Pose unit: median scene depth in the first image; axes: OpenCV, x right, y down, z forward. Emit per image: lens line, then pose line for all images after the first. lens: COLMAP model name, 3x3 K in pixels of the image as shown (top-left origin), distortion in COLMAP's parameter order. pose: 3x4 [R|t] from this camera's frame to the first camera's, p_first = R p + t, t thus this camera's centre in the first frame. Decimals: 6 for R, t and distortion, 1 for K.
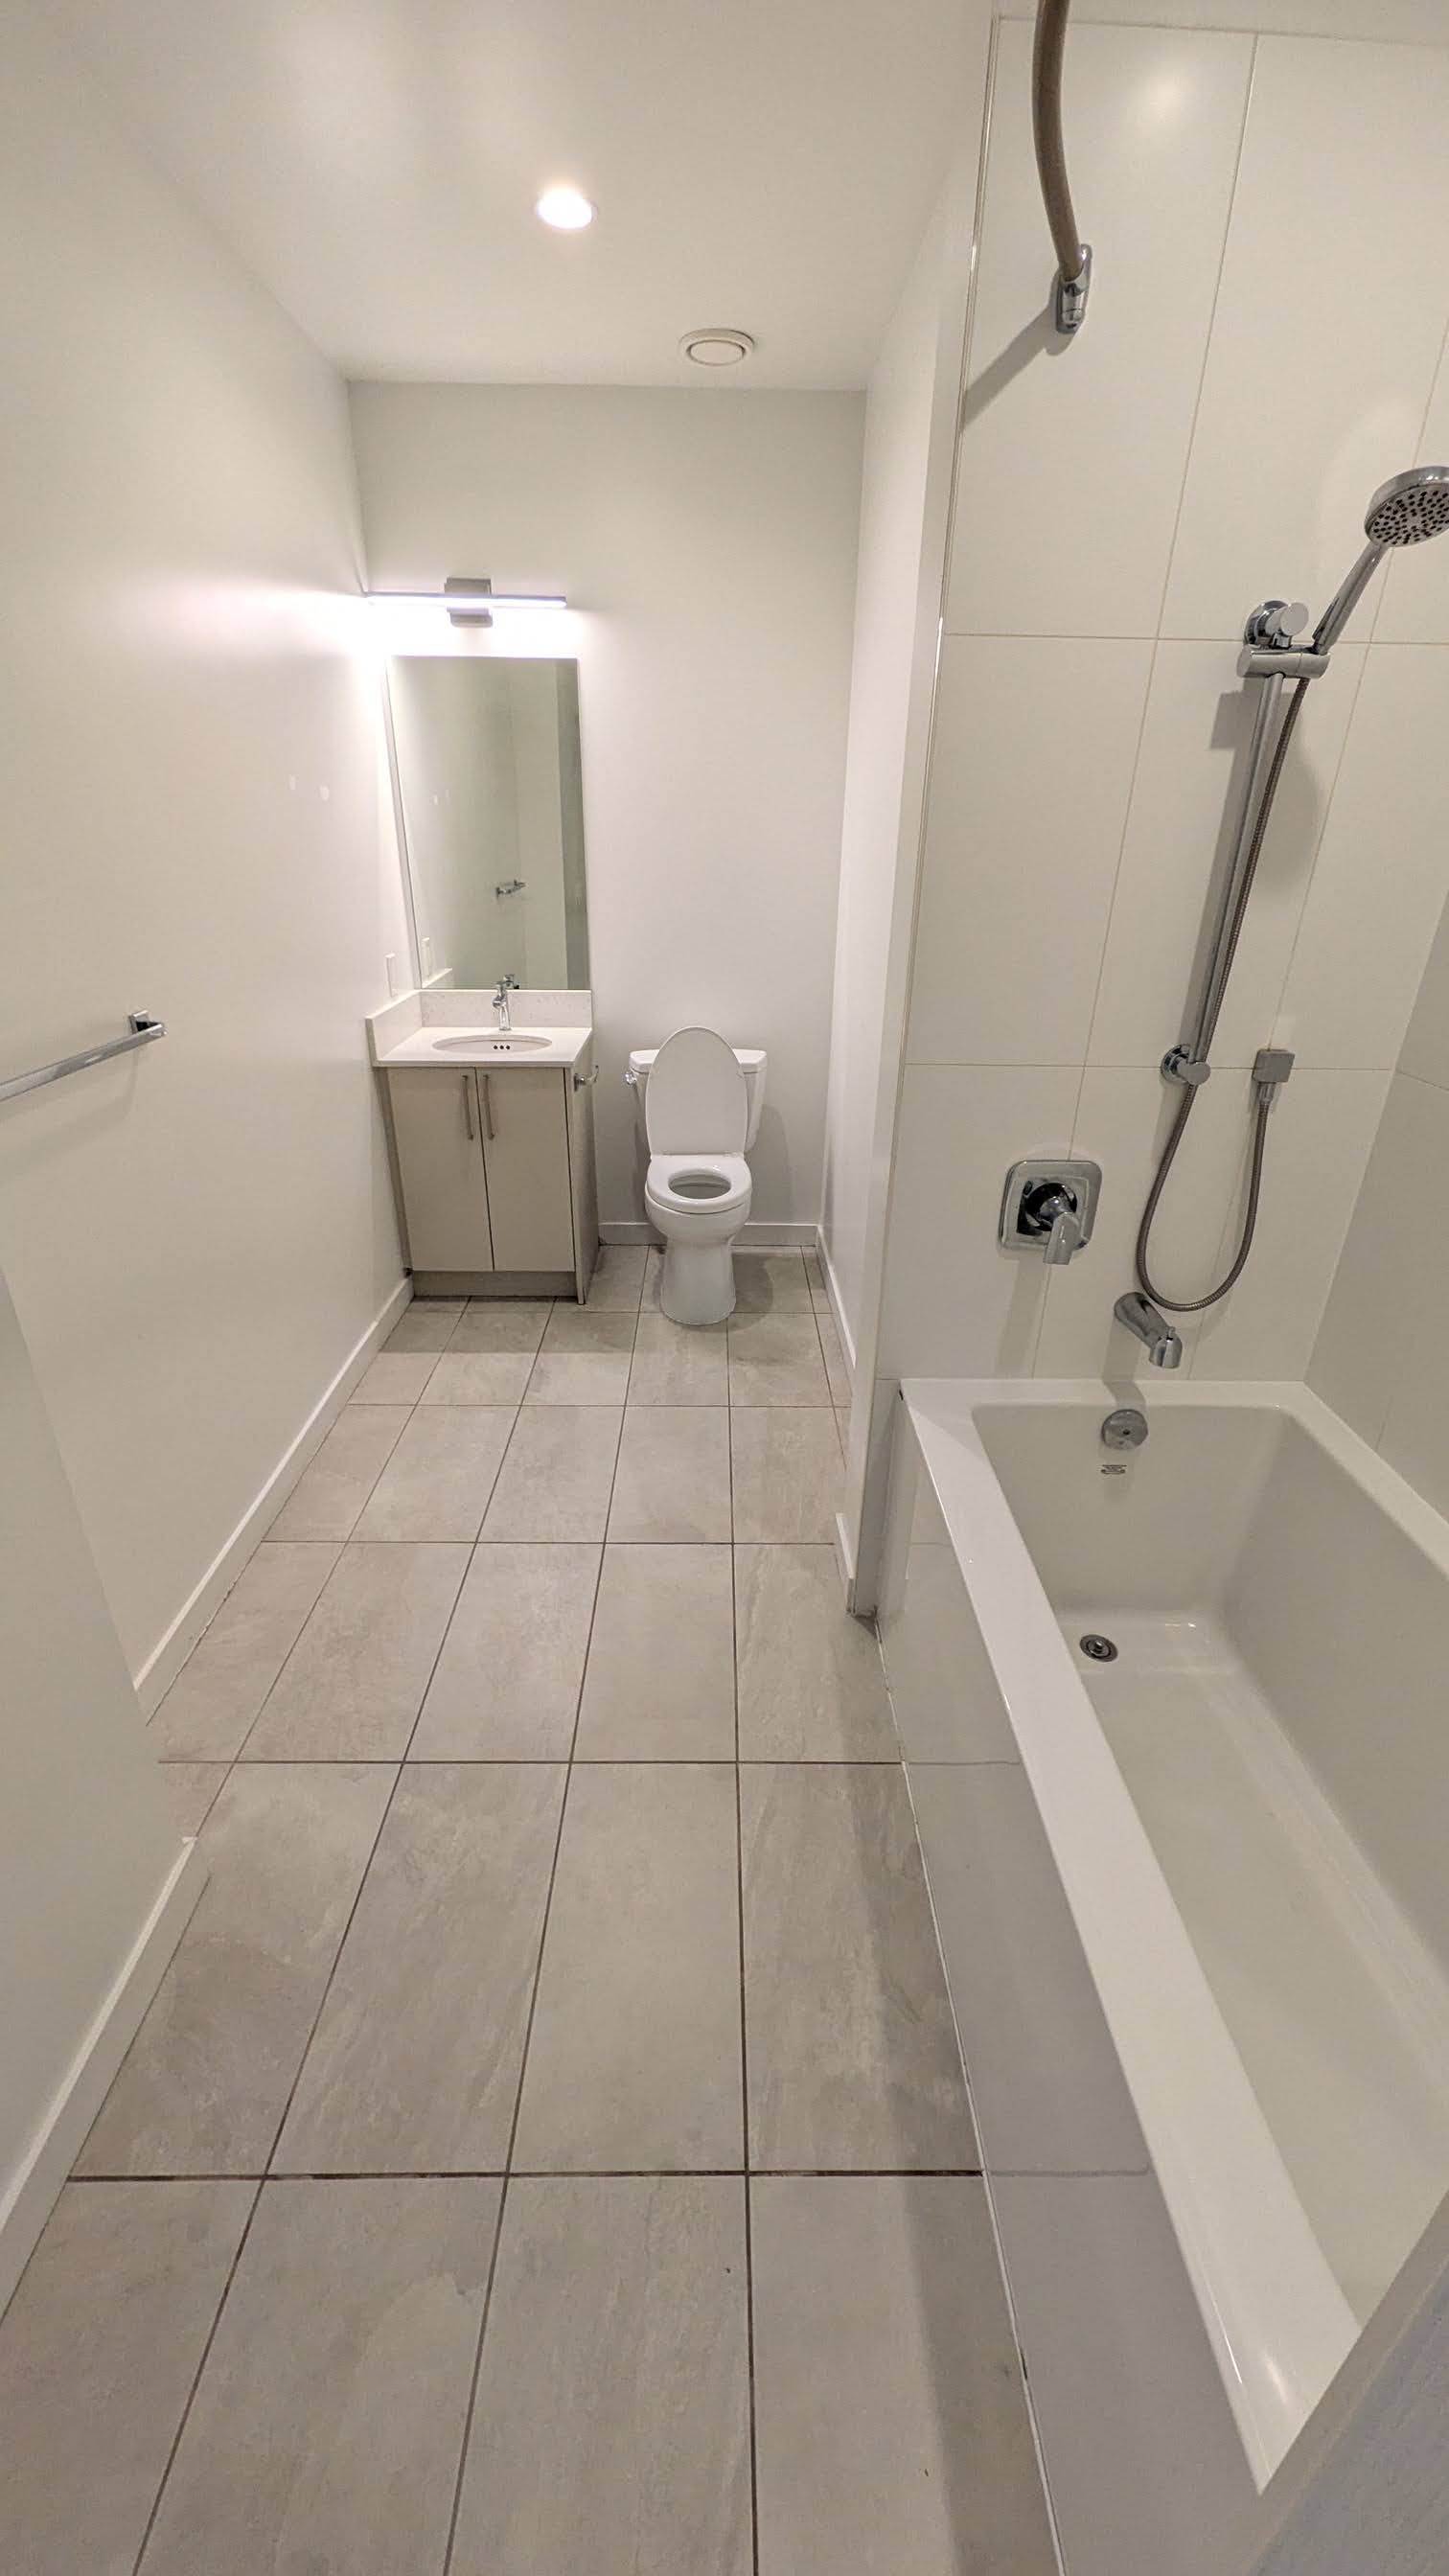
lens RADIAL K [[1003.4, 0, 724.5], [0, 1003.4, 1288.0], [0, 0, 1]] dist [-0.001207, -0.000716]
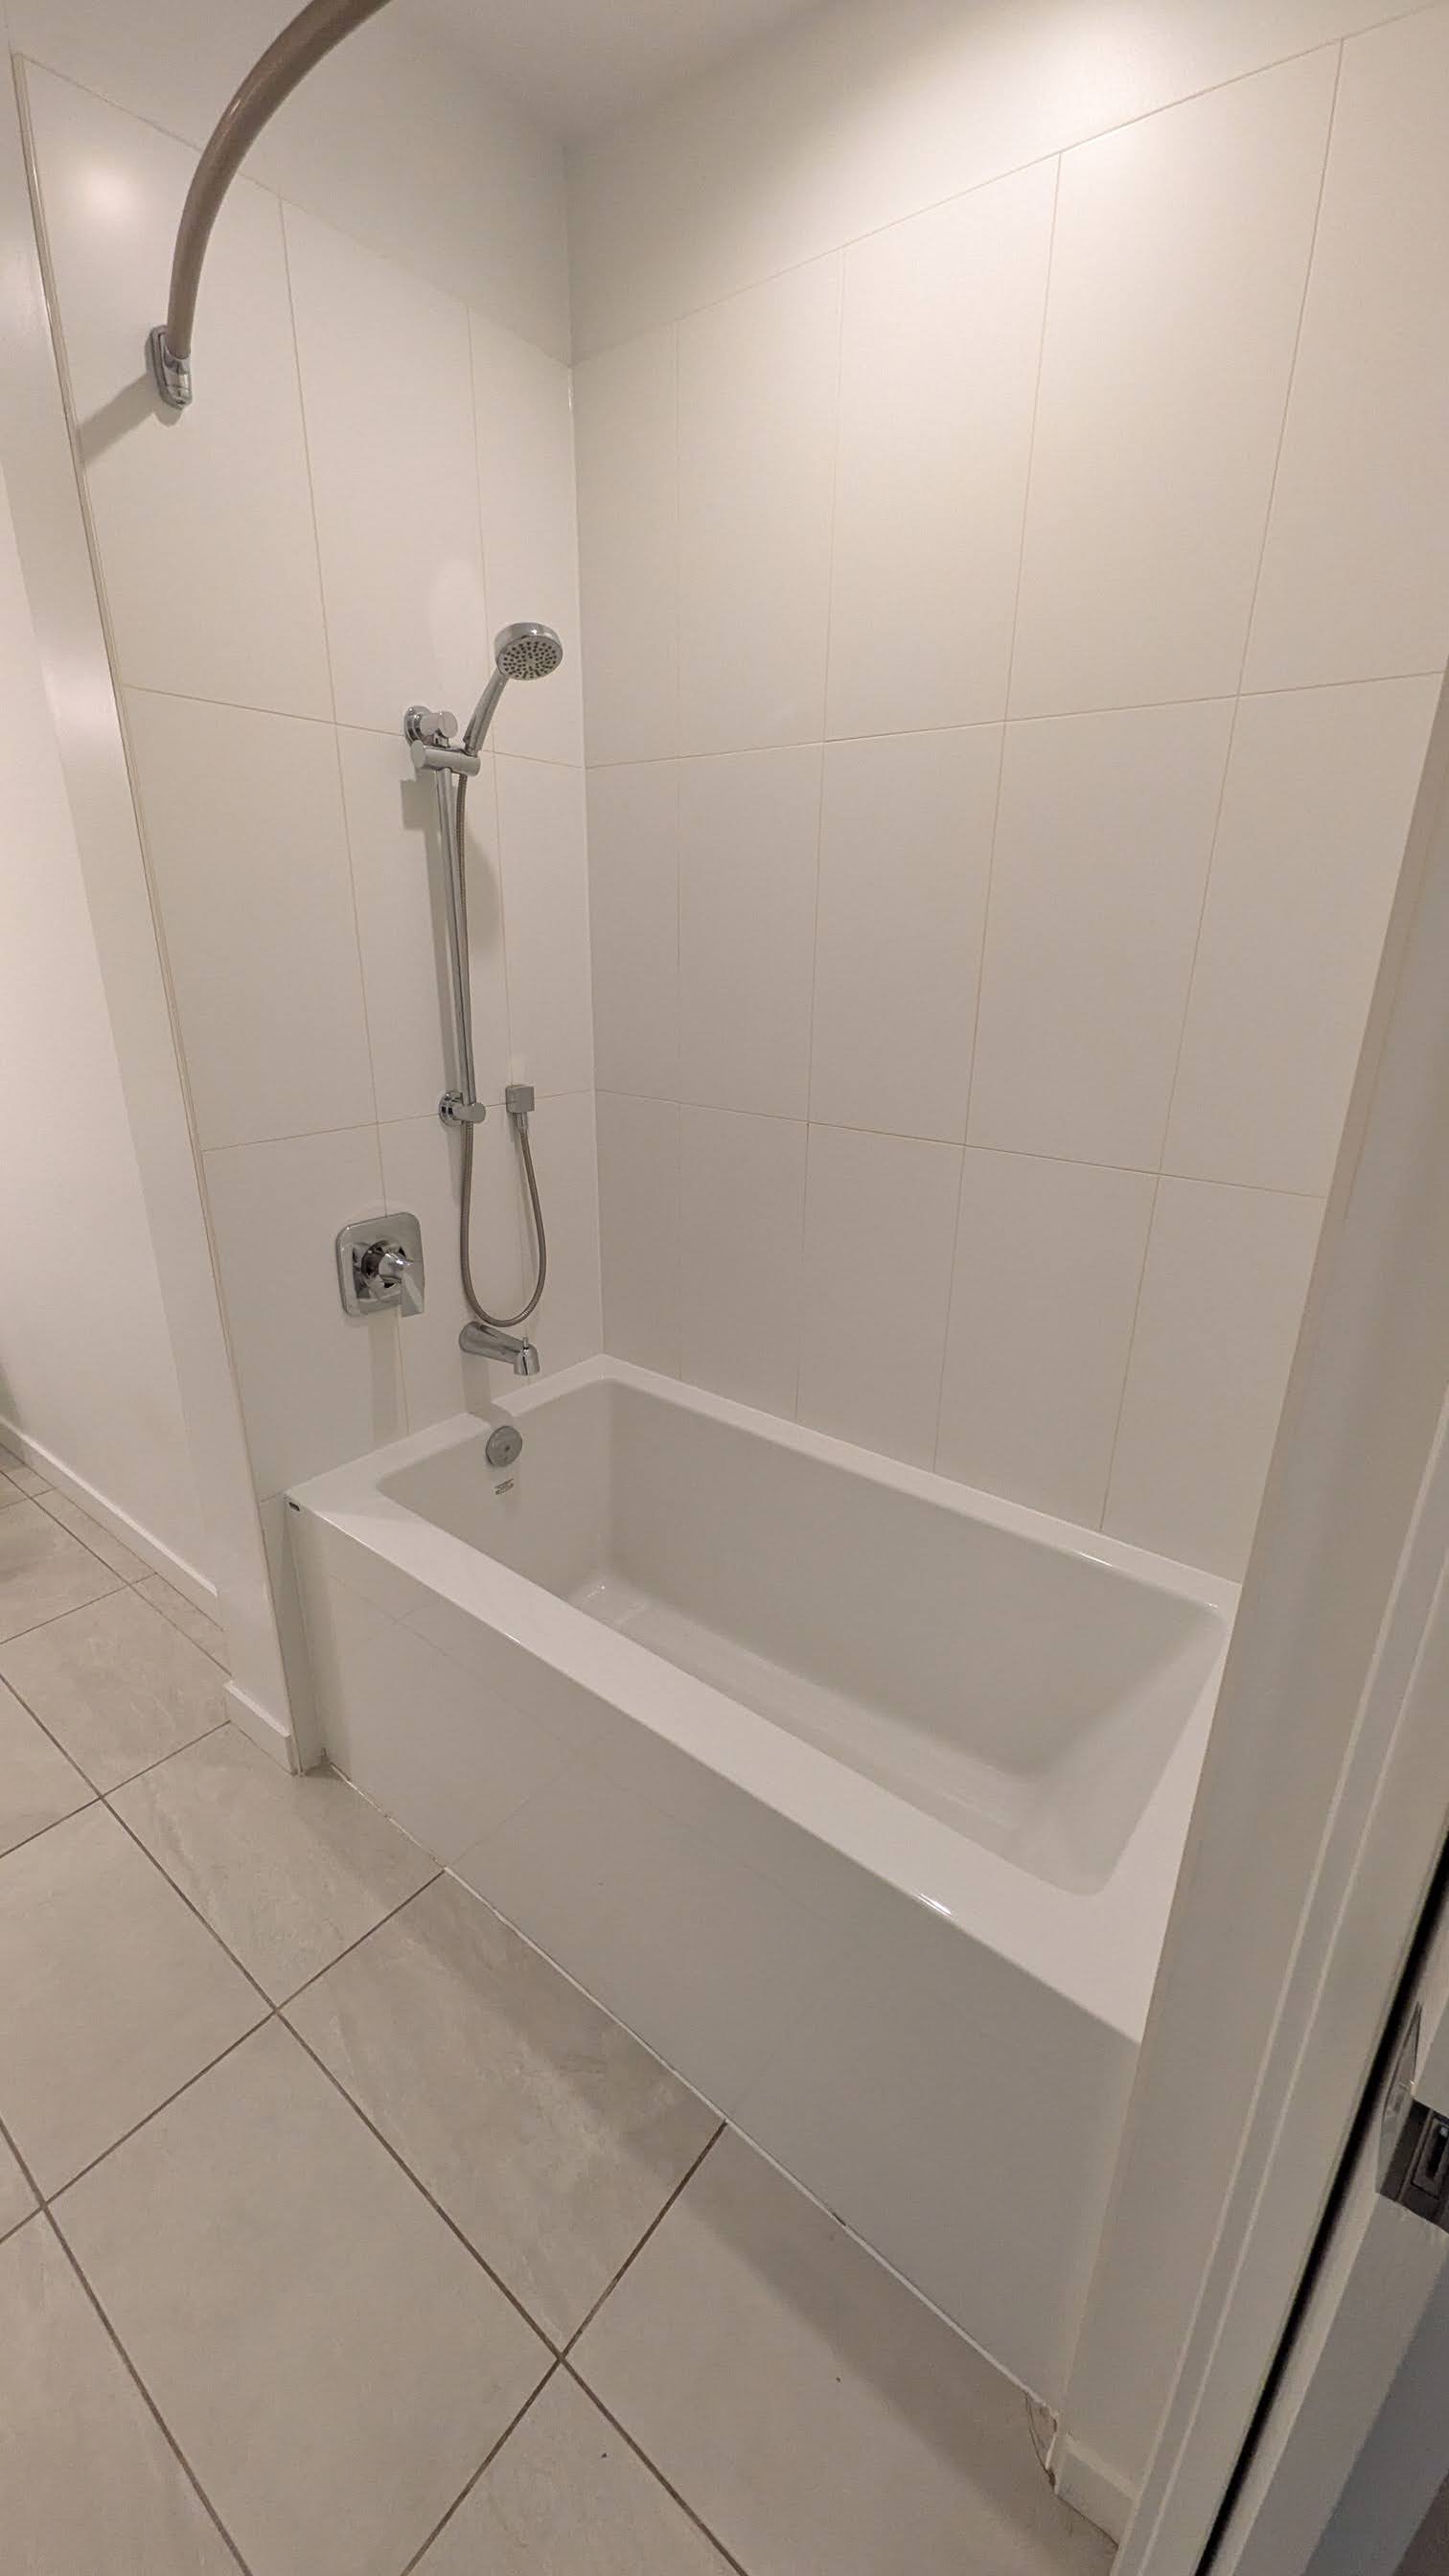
lens RADIAL K [[1003.4, 0, 724.5], [0, 1003.4, 1288.0], [0, 0, 1]] dist [-0.001207, -0.000716]
pose [[0.620152, -0.267767, 0.737369, -0.217118], [0.323445, 0.943607, 0.070632, -0.019381], [-0.714699, 0.194695, 0.671788, 0.088277]]
